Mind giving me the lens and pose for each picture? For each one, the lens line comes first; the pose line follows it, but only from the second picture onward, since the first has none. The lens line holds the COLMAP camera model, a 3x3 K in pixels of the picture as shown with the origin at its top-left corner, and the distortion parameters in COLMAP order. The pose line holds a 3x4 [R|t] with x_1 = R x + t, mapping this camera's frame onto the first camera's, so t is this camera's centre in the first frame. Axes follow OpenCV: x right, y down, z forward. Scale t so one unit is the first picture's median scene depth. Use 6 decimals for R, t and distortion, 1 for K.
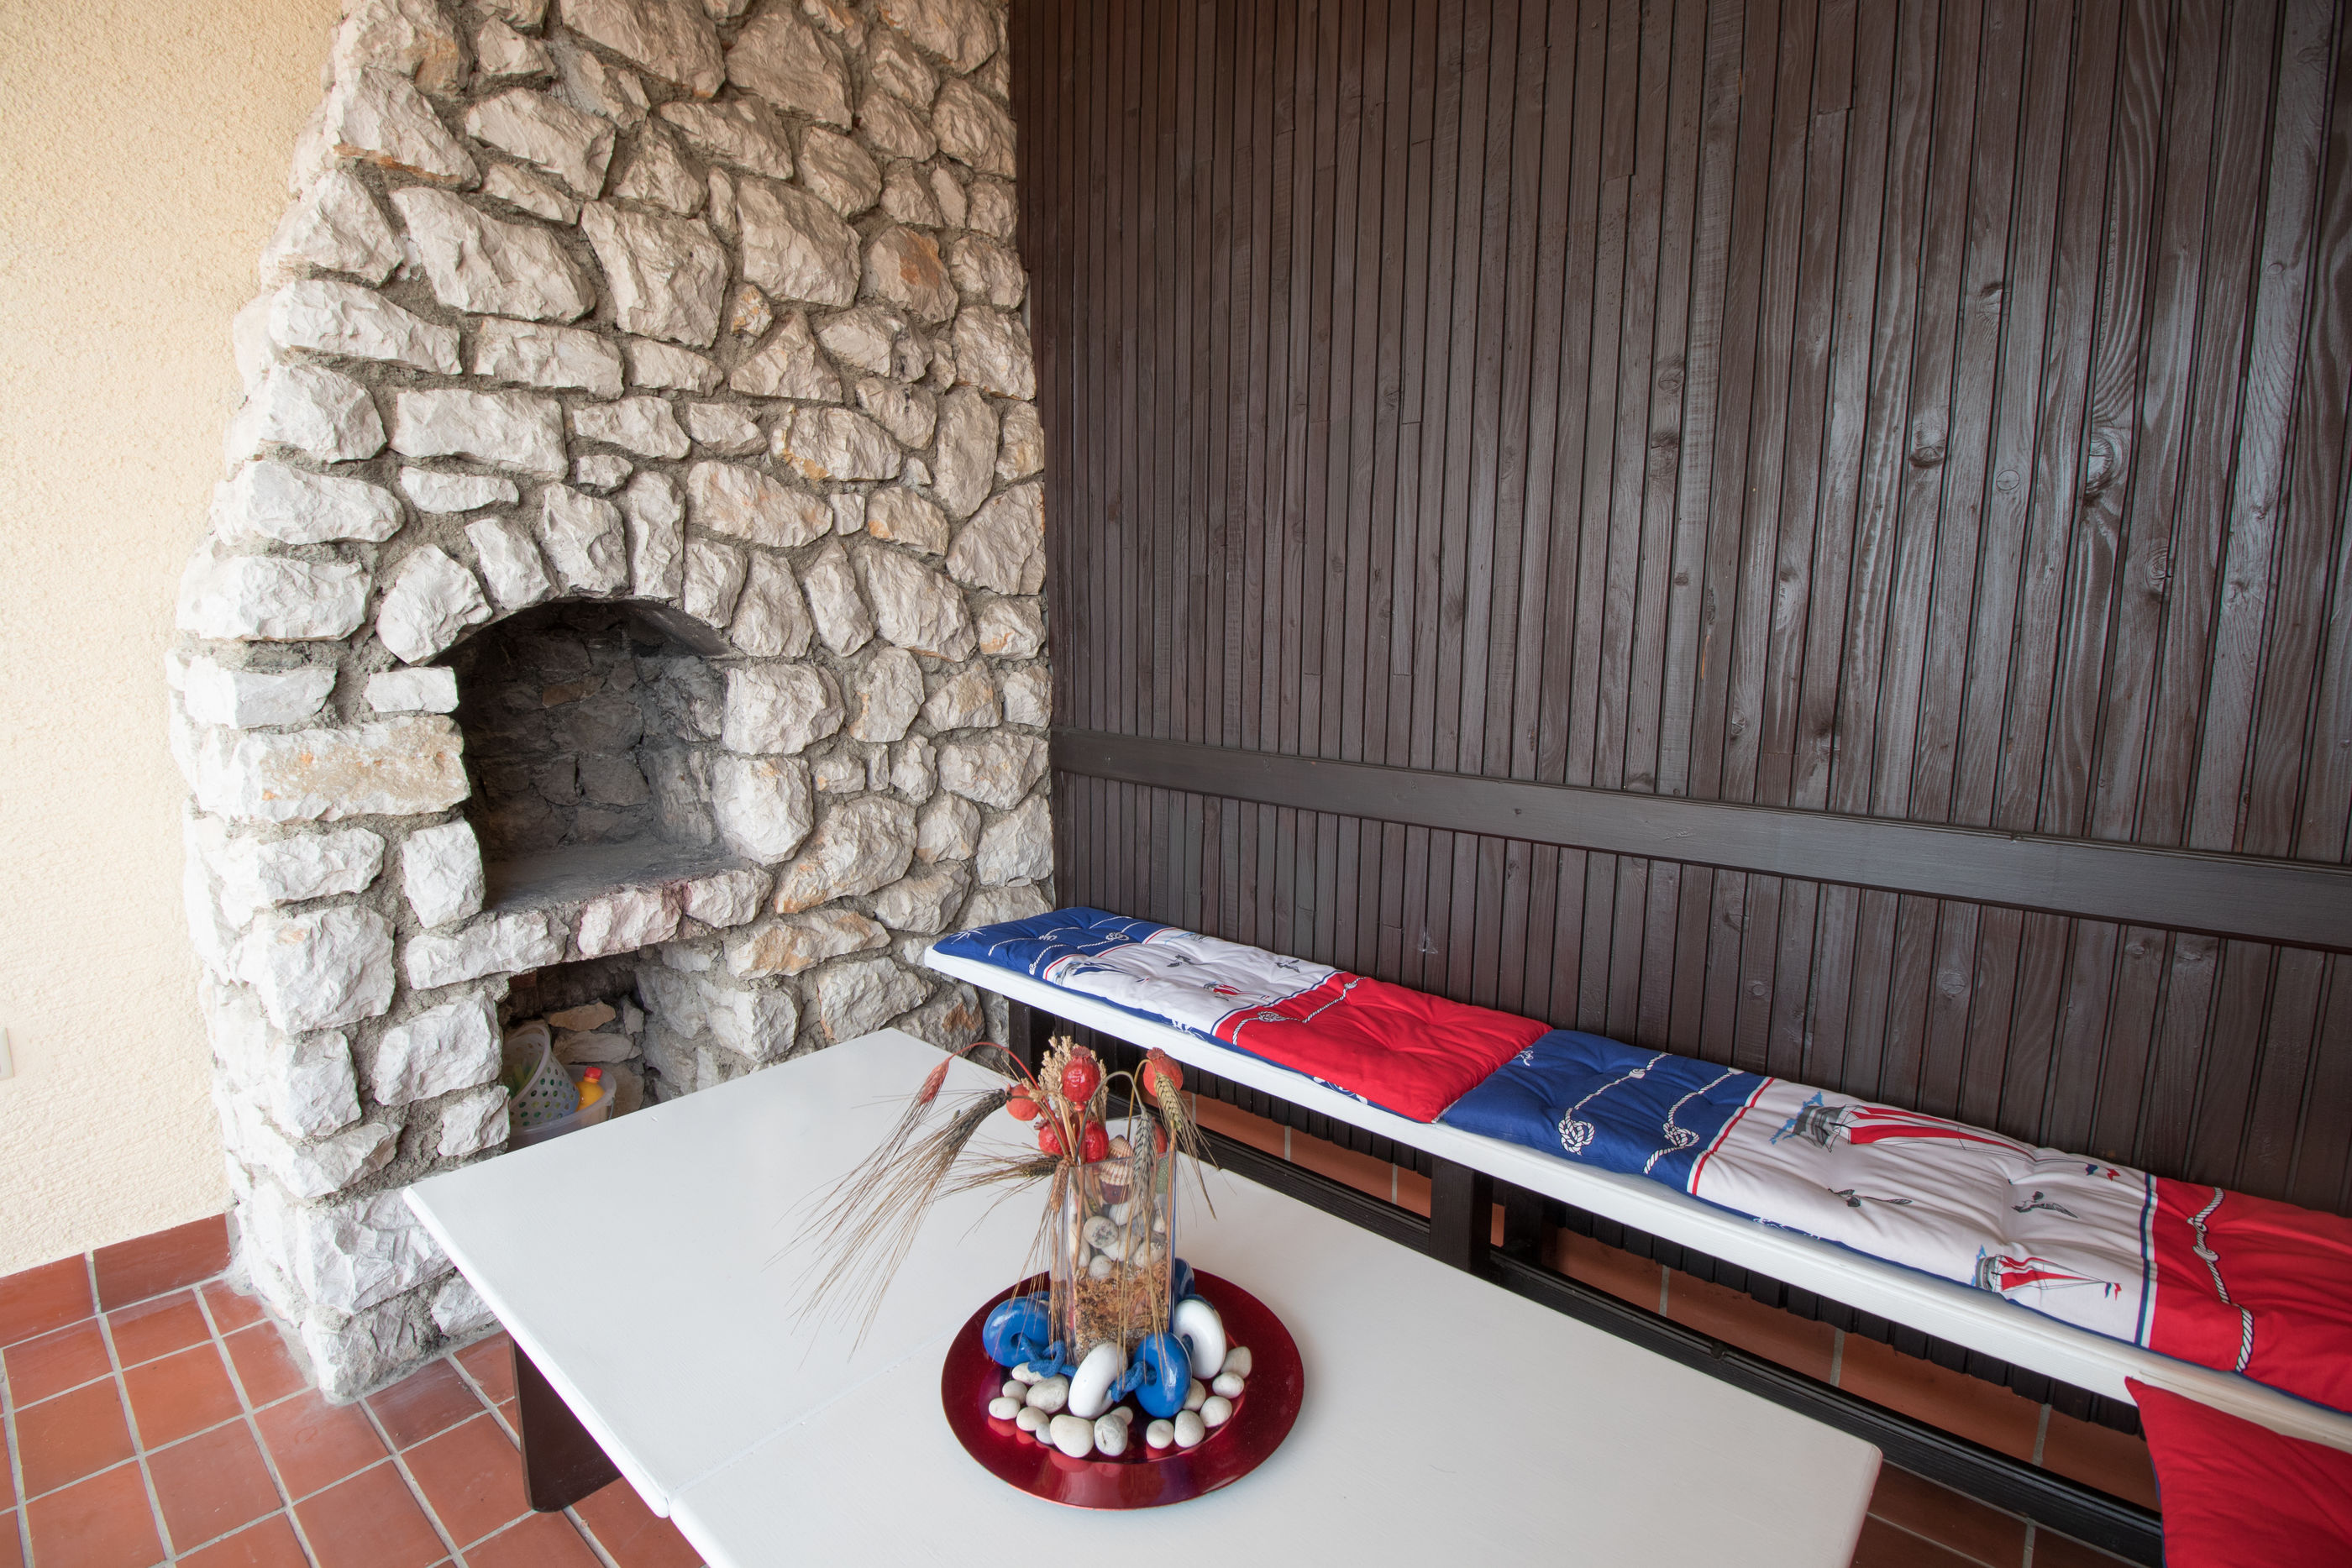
lens RADIAL K [[1086.0, 0, 1152.0], [0, 1086.0, 776.4], [0, 0, 1]] dist [-0.000061, -0.012798]
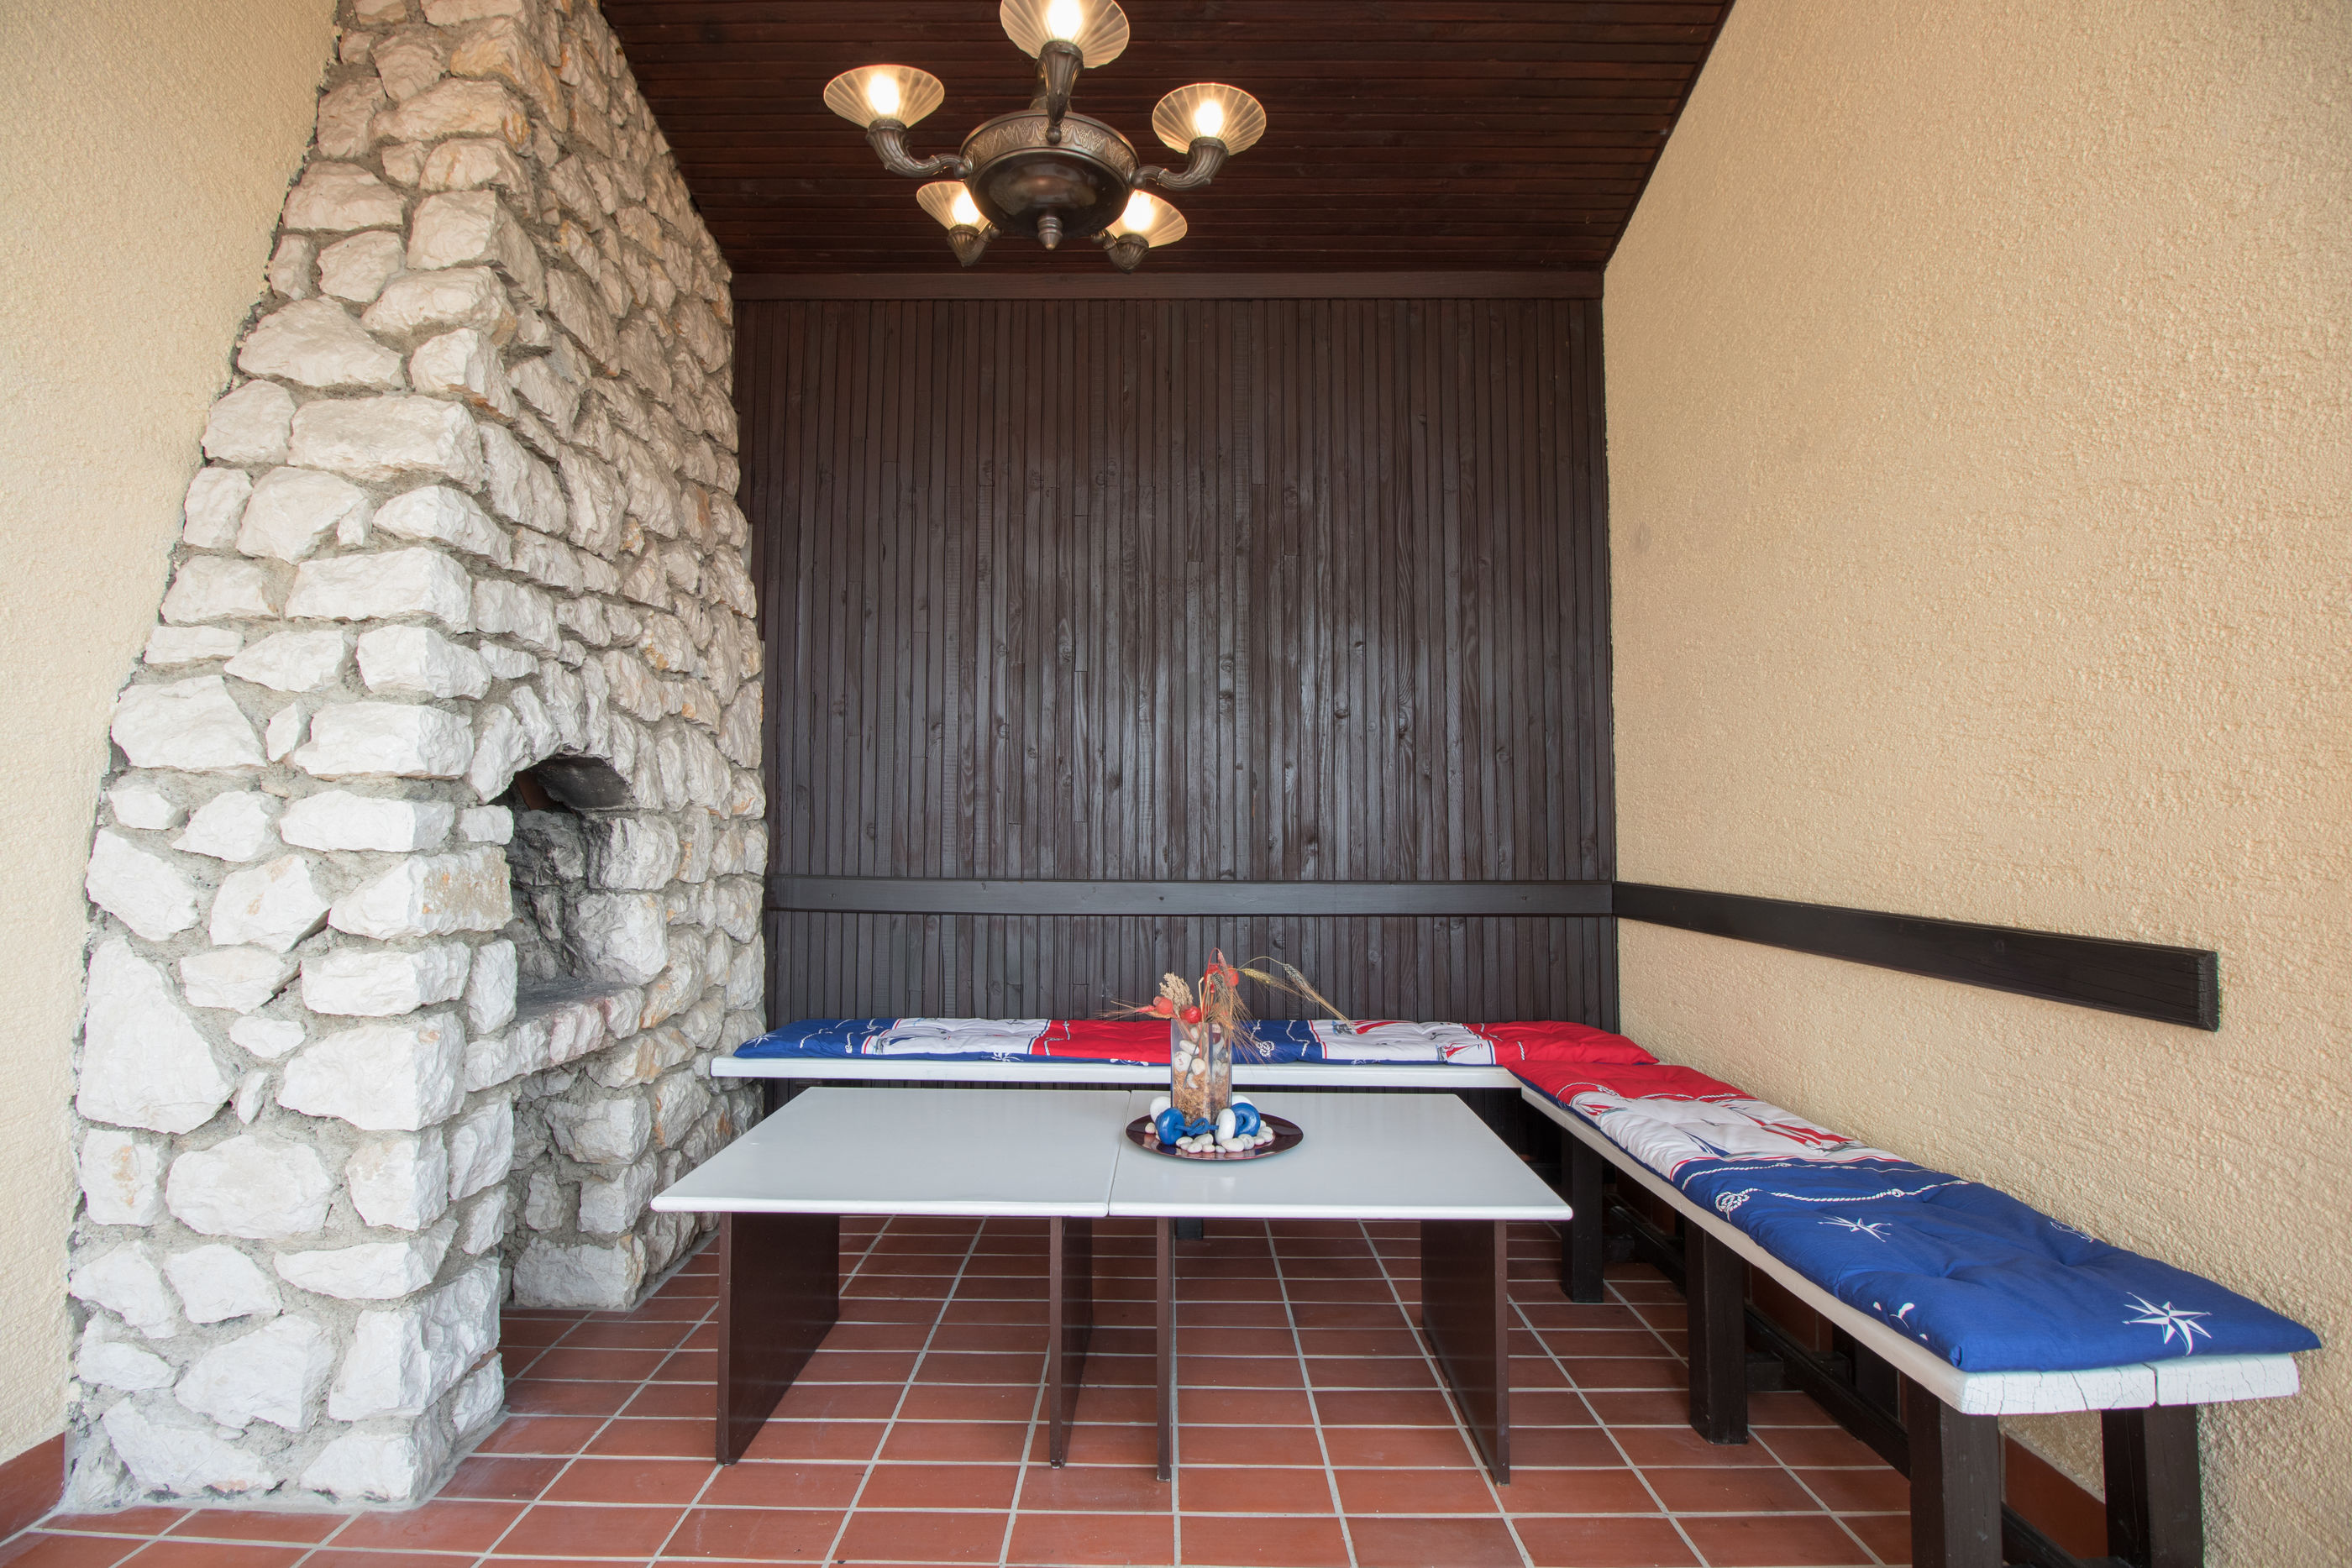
lens RADIAL K [[1086.0, 0, 1152.0], [0, 1086.0, 776.4], [0, 0, 1]] dist [-0.000061, -0.012798]
pose [[0.765474, 0.025977, 0.642943, -0.879017], [0.094161, 0.983907, -0.151860, 0.114179], [-0.636540, 0.176785, 0.750709, -0.344889]]
